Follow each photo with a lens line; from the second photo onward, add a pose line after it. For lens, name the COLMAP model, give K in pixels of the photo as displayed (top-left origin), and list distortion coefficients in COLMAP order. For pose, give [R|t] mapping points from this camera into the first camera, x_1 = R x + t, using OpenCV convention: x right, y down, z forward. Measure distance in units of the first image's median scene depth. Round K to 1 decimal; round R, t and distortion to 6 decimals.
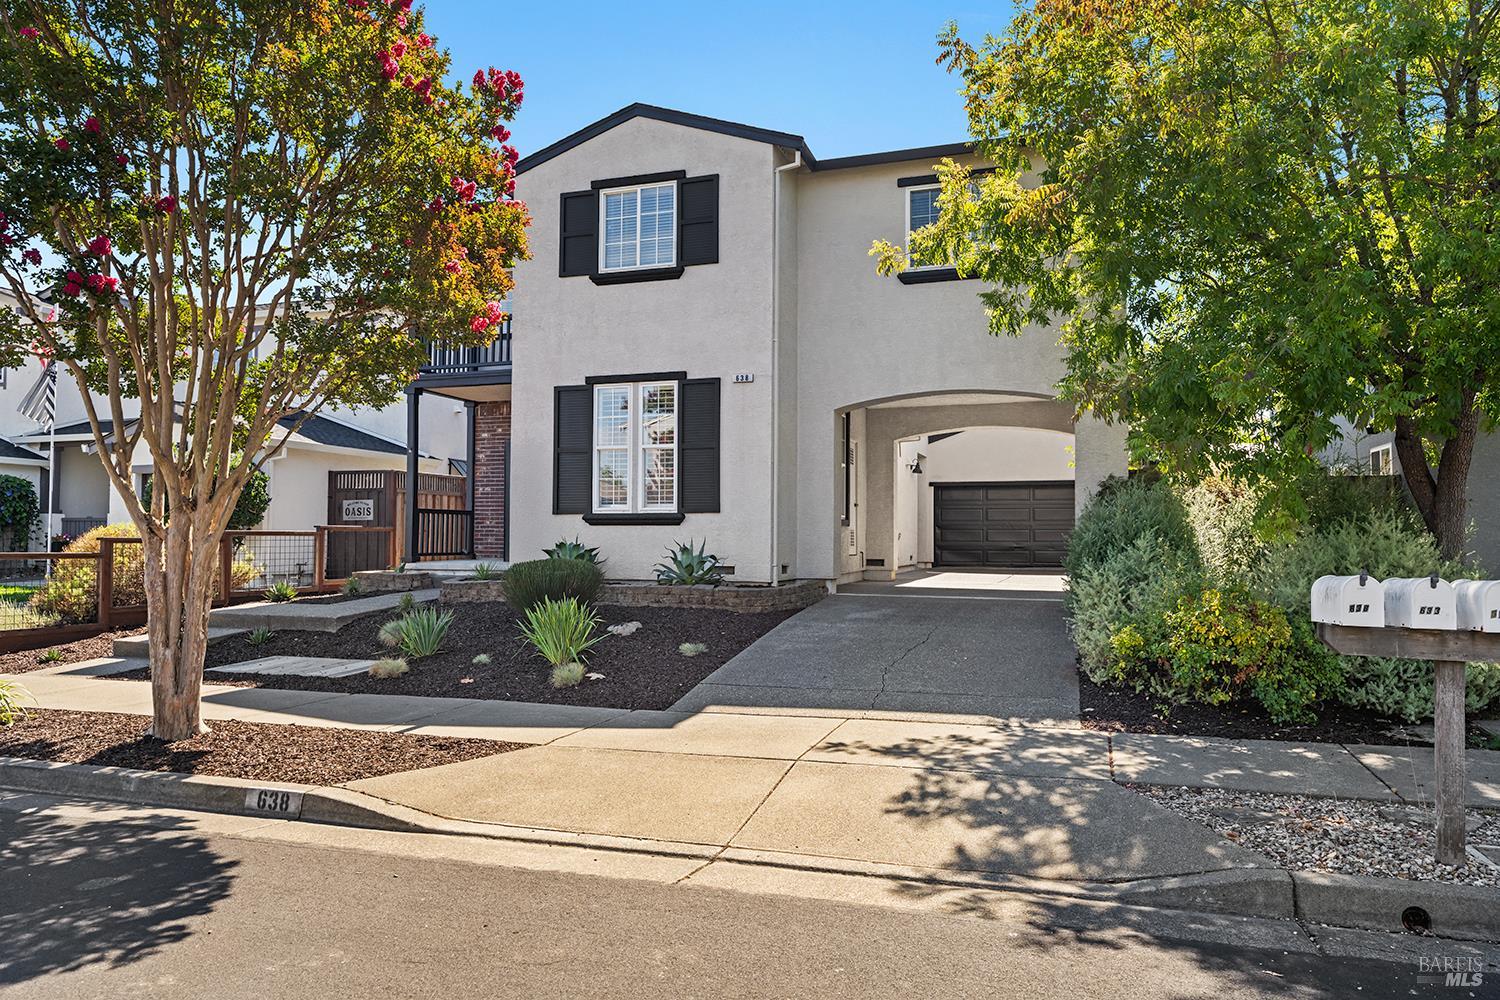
lens RADIAL K [[1097.0, 0, 748.8], [0, 1097.0, 500.0], [0, 0, 1]] dist [0.003746, -0.001062]
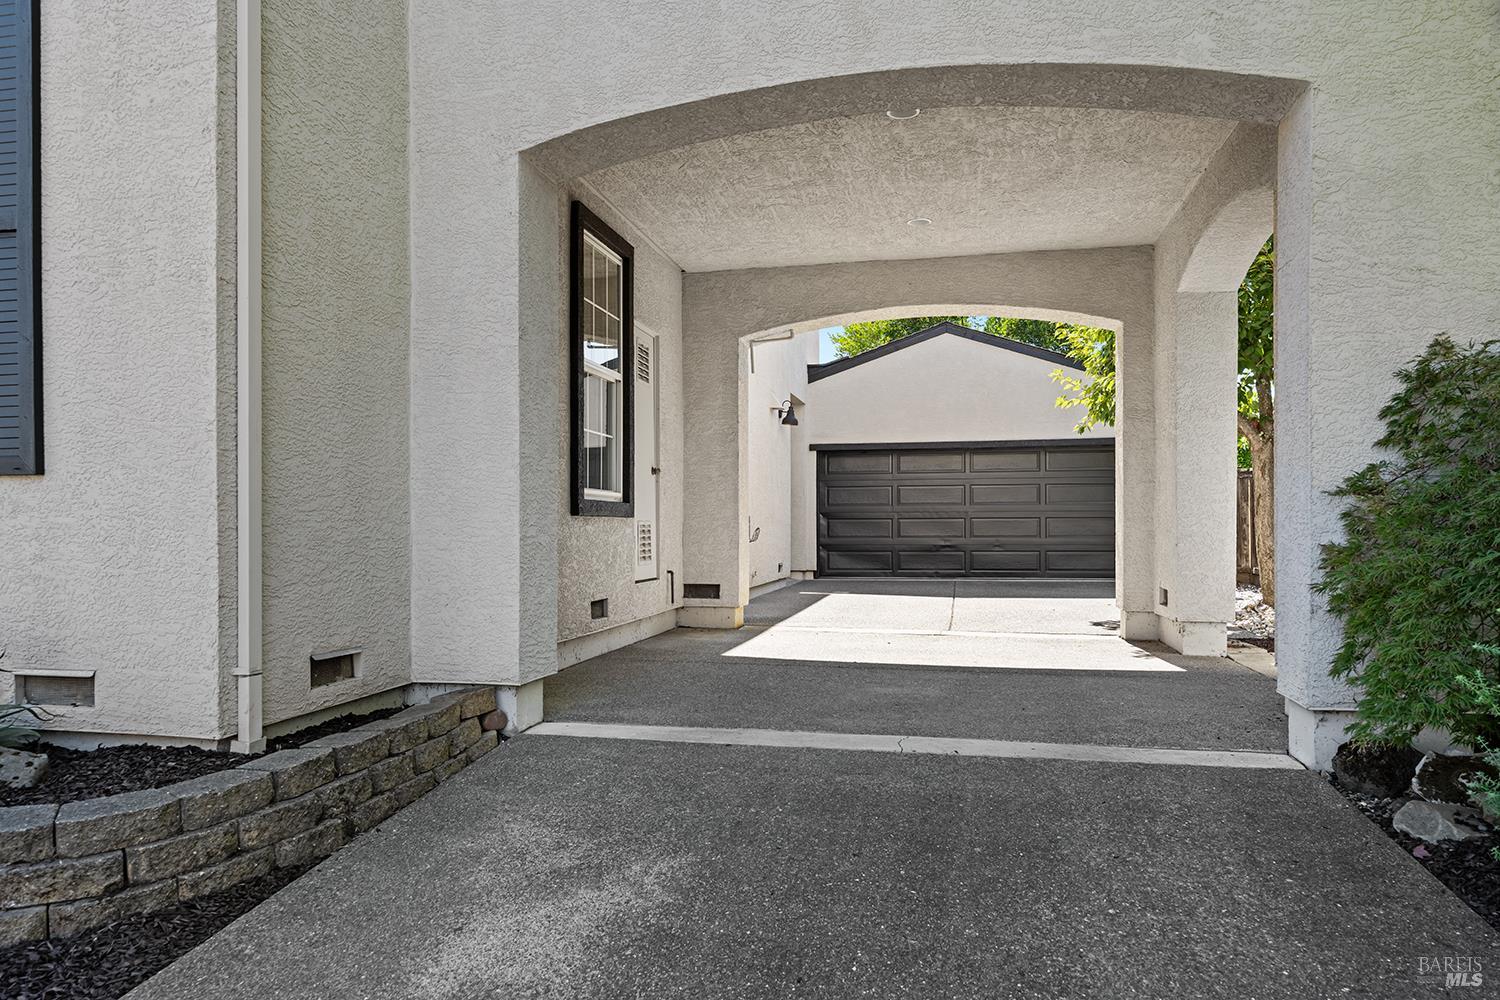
lens RADIAL K [[1097.0, 0, 755.6], [0, 1097.0, 505.0], [0, 0, 1]] dist [0.003746, -0.001062]
pose [[0.993191, -0.005368, 0.116370, 0.079345], [0.003380, 0.999845, 0.017275, 0.010390], [-0.116444, -0.016764, 0.993056, 0.496079]]
